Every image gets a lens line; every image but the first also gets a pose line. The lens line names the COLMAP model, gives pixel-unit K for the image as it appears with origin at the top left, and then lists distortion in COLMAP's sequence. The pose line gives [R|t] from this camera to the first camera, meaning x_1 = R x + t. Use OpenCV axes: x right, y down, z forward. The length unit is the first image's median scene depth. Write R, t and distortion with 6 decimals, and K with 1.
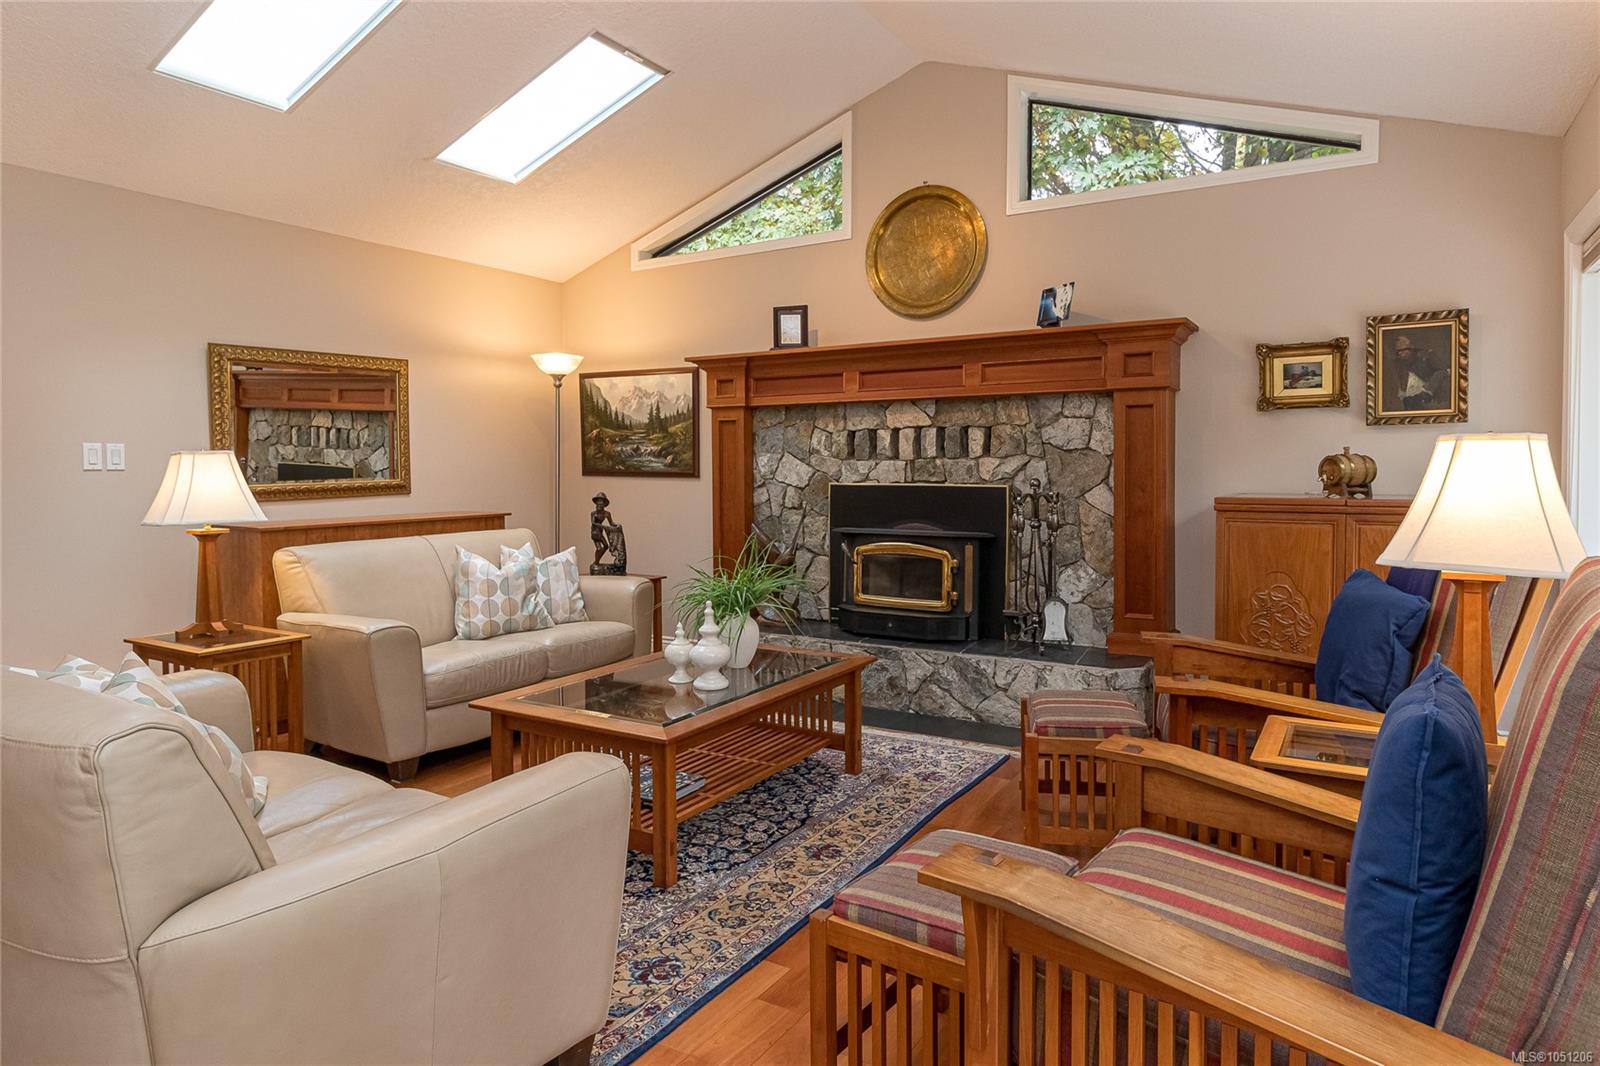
lens RADIAL K [[943.1, 0, 803.7], [0, 943.1, 492.8], [0, 0, 1]] dist [0.002587, -0.000072]
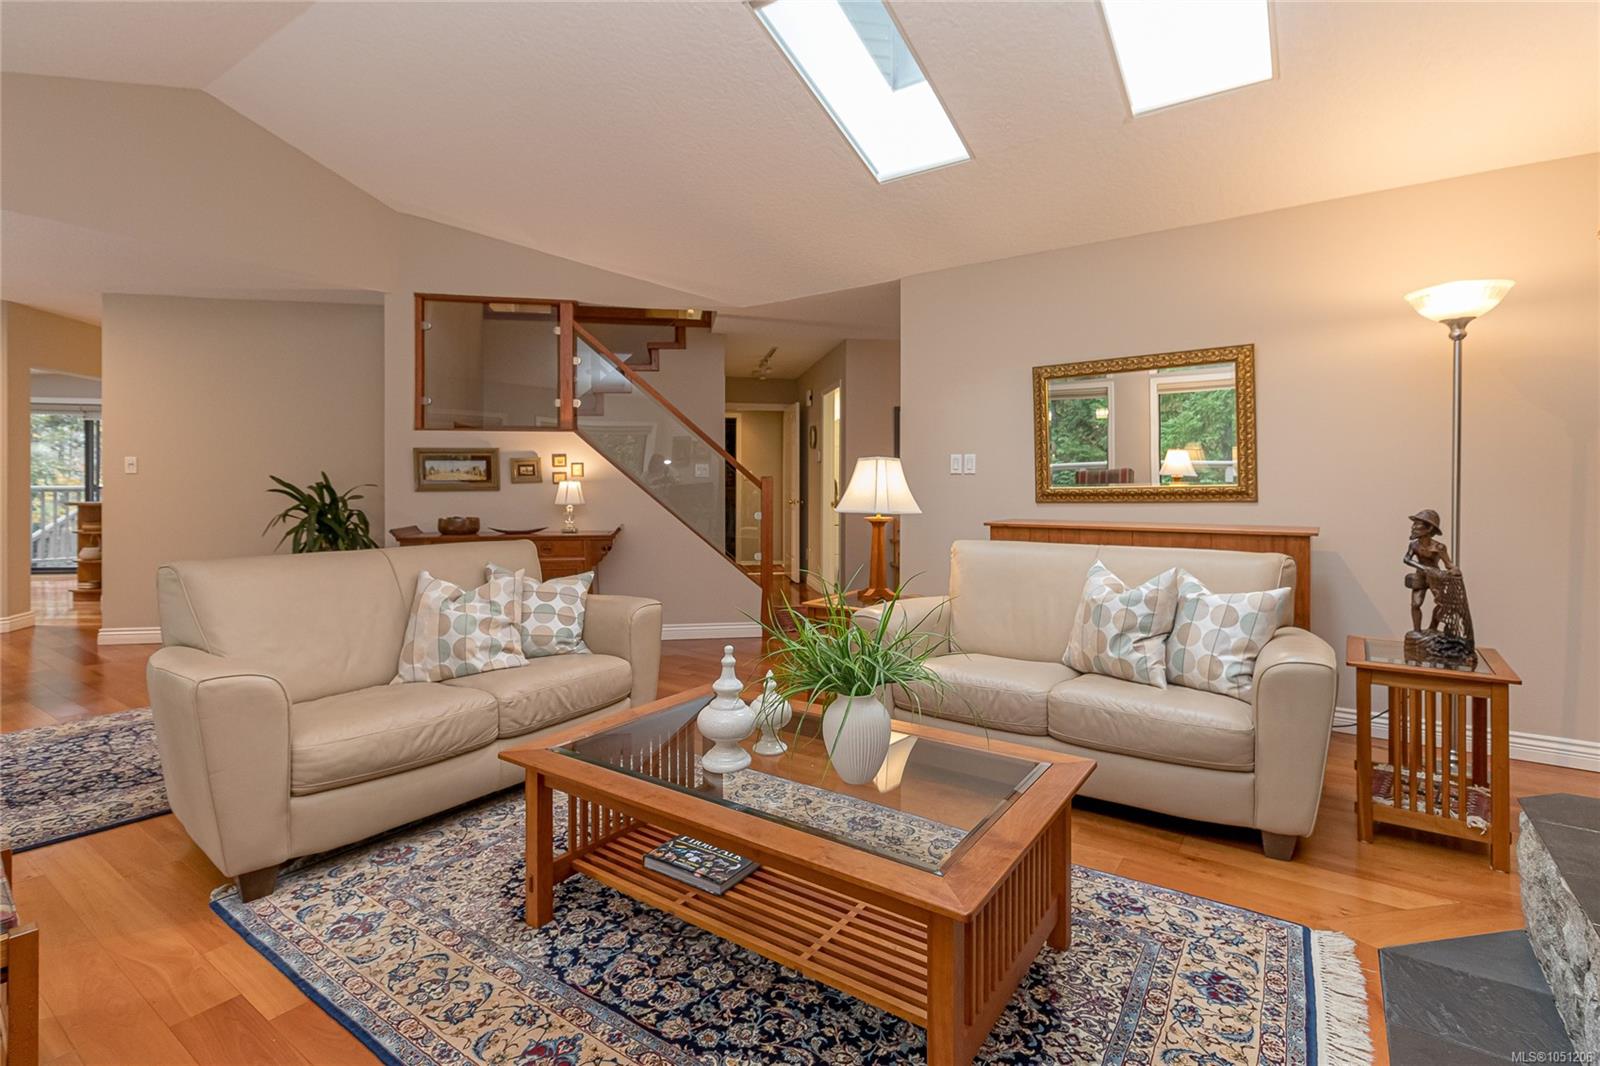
lens RADIAL K [[750.7, 0, 806.3], [0, 750.7, 494.5], [0, 0, 1]] dist [0.001527, 0.000111]
pose [[-0.056975, 0.019231, -0.998190, 0.315689], [-0.028777, 0.999367, 0.020896, -0.009695], [0.997961, 0.029916, -0.056386, 0.737906]]
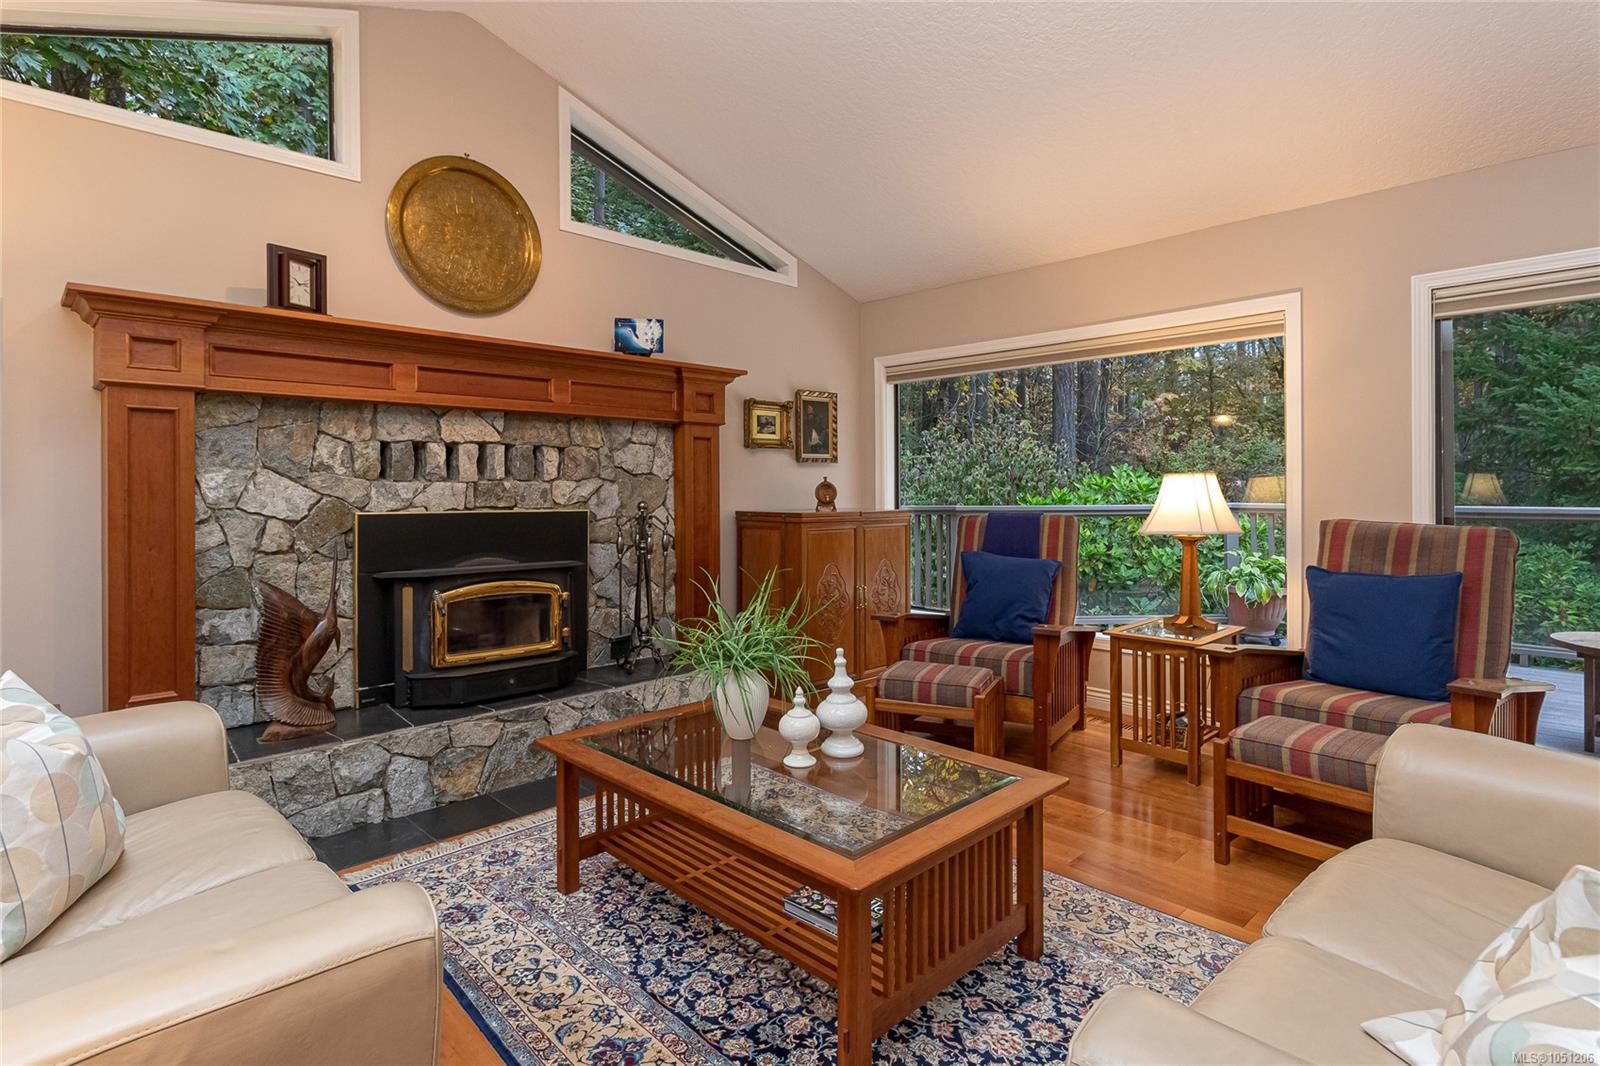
lens RADIAL K [[819.7, 0, 801.9], [0, 819.7, 487.6], [0, 0, 1]] dist [-0.003153, -0.000411]
pose [[0.245919, 0.007029, 0.969265, -0.546232], [0.029485, 0.999457, -0.014729, -0.011207], [-0.968842, 0.032201, 0.245578, 0.577691]]
